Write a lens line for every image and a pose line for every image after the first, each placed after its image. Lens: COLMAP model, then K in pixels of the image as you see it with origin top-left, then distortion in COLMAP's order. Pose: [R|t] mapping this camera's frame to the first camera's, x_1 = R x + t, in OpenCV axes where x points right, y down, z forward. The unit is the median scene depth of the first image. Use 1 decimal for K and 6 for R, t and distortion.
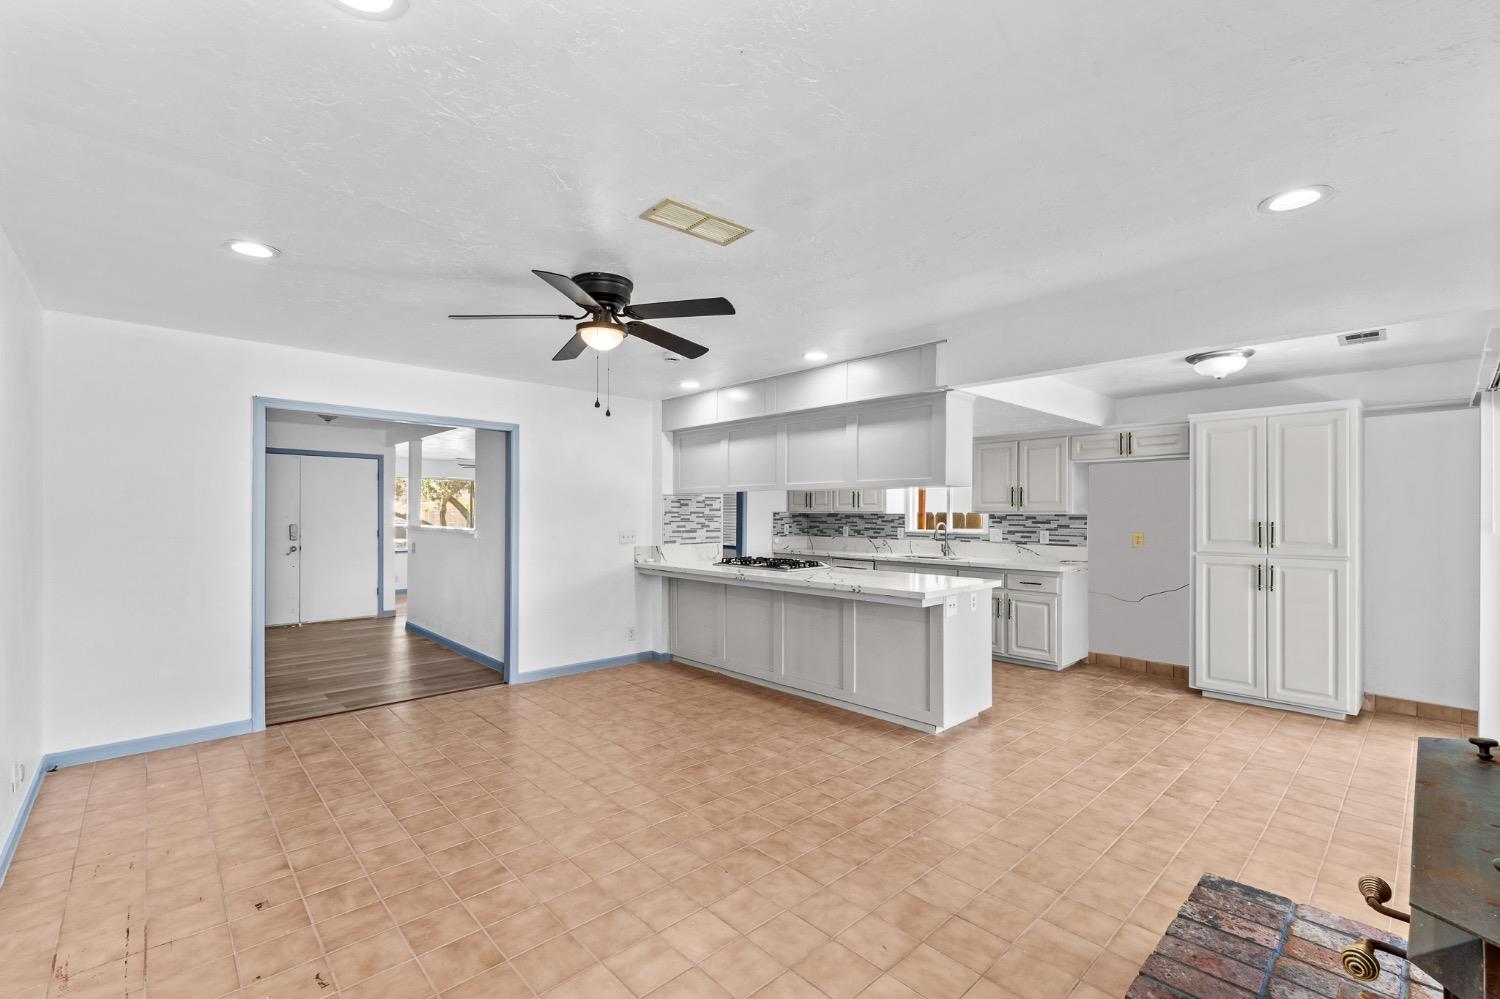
lens RADIAL K [[638.9, 0, 744.7], [0, 638.9, 504.8], [0, 0, 1]] dist [0.003427, 0.000594]
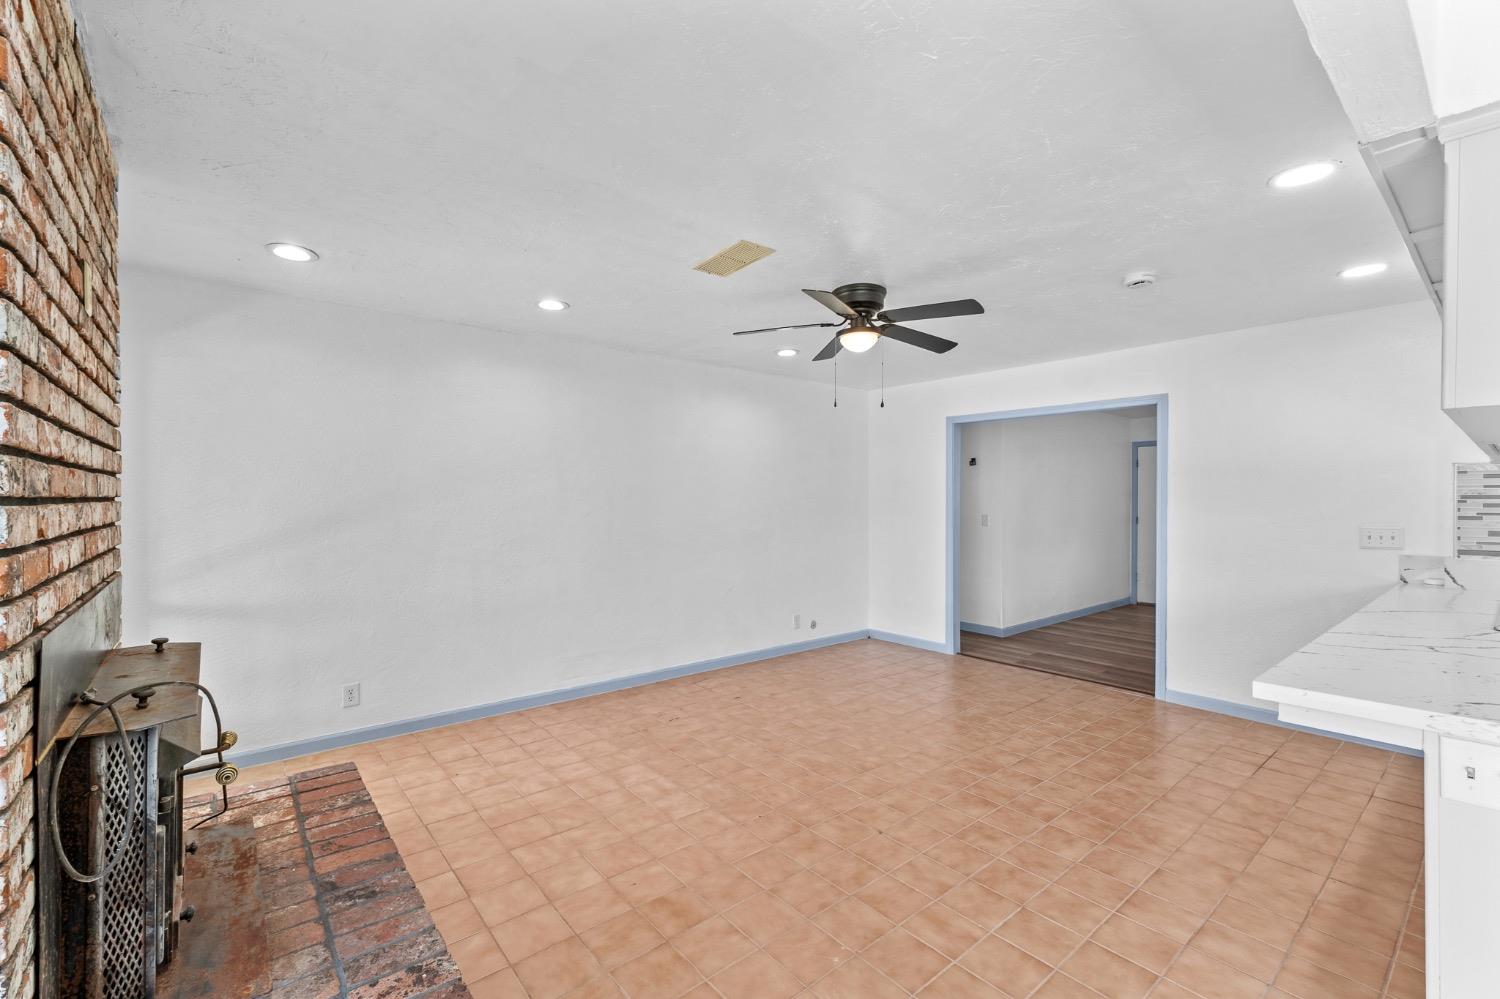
lens RADIAL K [[638.9, 0, 744.7], [0, 638.9, 504.8], [0, 0, 1]] dist [0.003427, 0.000594]
pose [[-0.057422, 0.005734, -0.998334, 0.651656], [0.009355, 0.999943, 0.005205, 0.014615], [0.998306, -0.009041, -0.057473, 0.626531]]
